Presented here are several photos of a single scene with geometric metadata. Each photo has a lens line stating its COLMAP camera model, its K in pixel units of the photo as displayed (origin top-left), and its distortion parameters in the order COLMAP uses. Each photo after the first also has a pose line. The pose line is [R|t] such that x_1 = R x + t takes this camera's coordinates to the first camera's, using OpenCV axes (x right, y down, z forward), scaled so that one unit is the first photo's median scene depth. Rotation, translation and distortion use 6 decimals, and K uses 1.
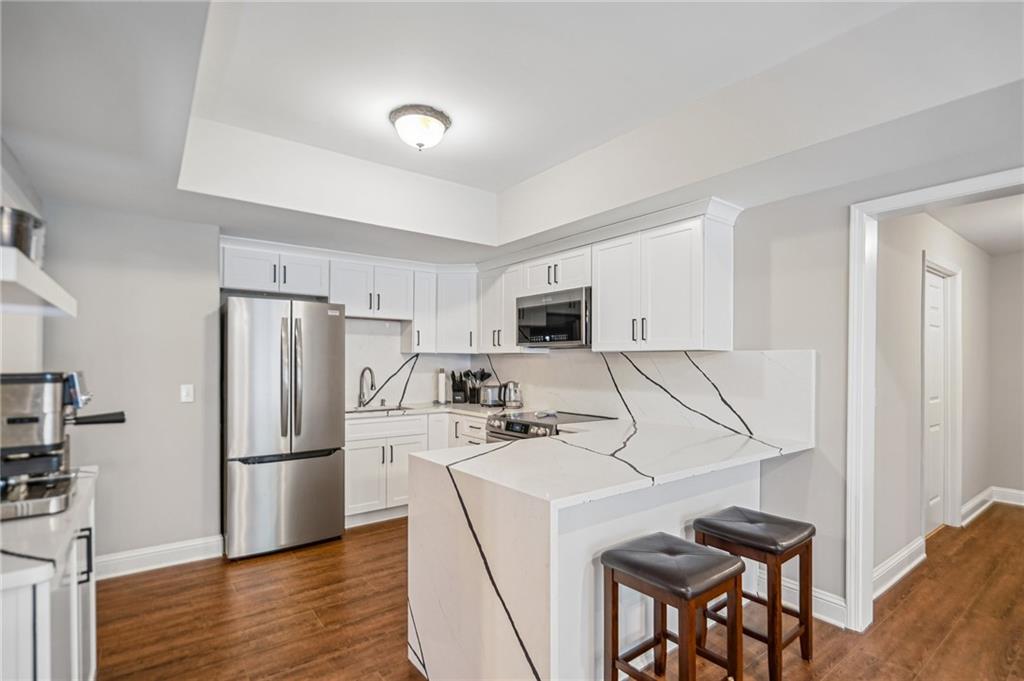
lens RADIAL K [[489.9, 0, 511.6], [0, 489.9, 360.0], [0, 0, 1]] dist [0.000138, 0.000169]
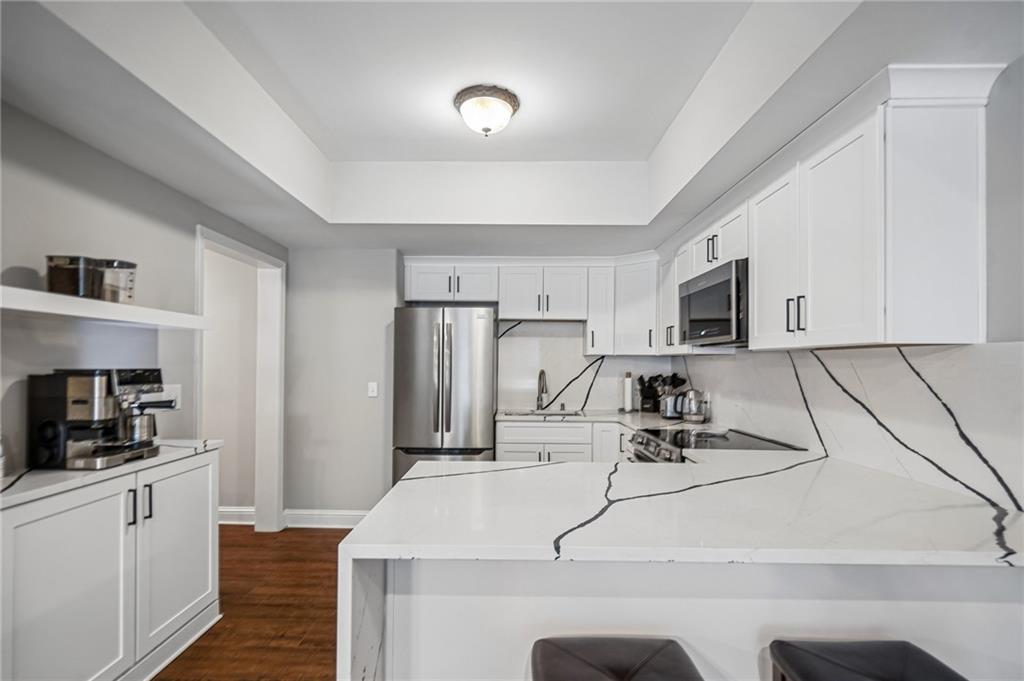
lens RADIAL K [[483.6, 0, 498.5], [0, 483.6, 356.8], [0, 0, 1]] dist [-0.001682, -0.000065]
pose [[0.783710, -0.007404, -0.621082, 0.277842], [-0.001773, 0.999898, -0.014156, 0.002688], [0.621124, 0.012195, 0.783617, 0.210624]]
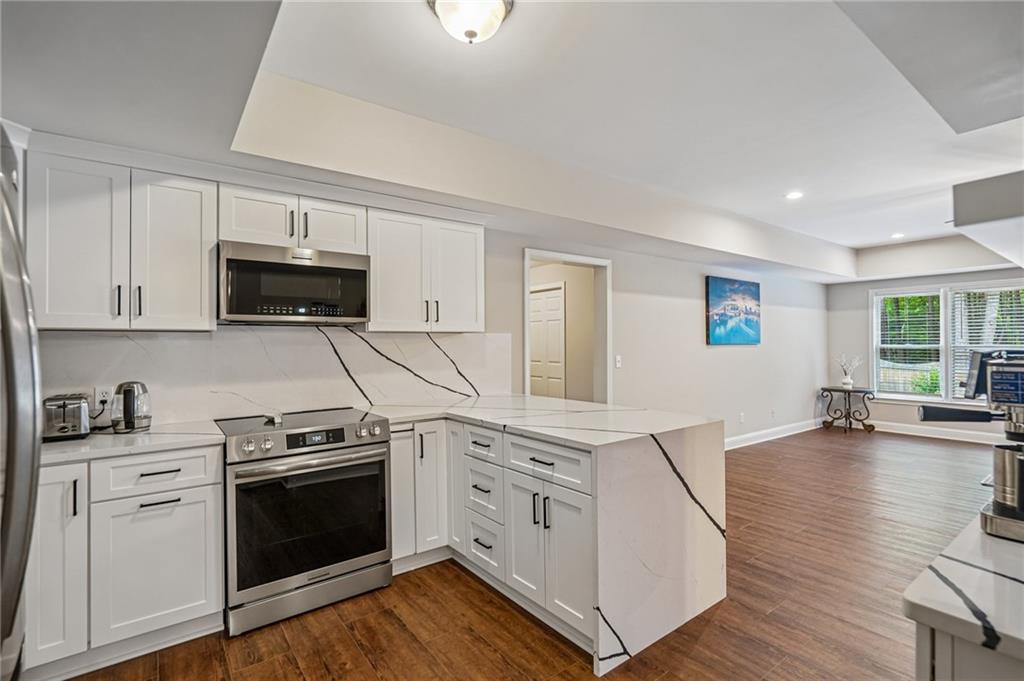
lens RADIAL K [[479.1, 0, 517.6], [0, 479.1, 344.7], [0, 0, 1]] dist [0.000964, 0.000431]
pose [[0.002088, -0.006936, 0.999974, -0.607956], [0.008542, 0.999940, 0.006917, 0.002768], [-0.999961, 0.008528, 0.002147, 0.649797]]
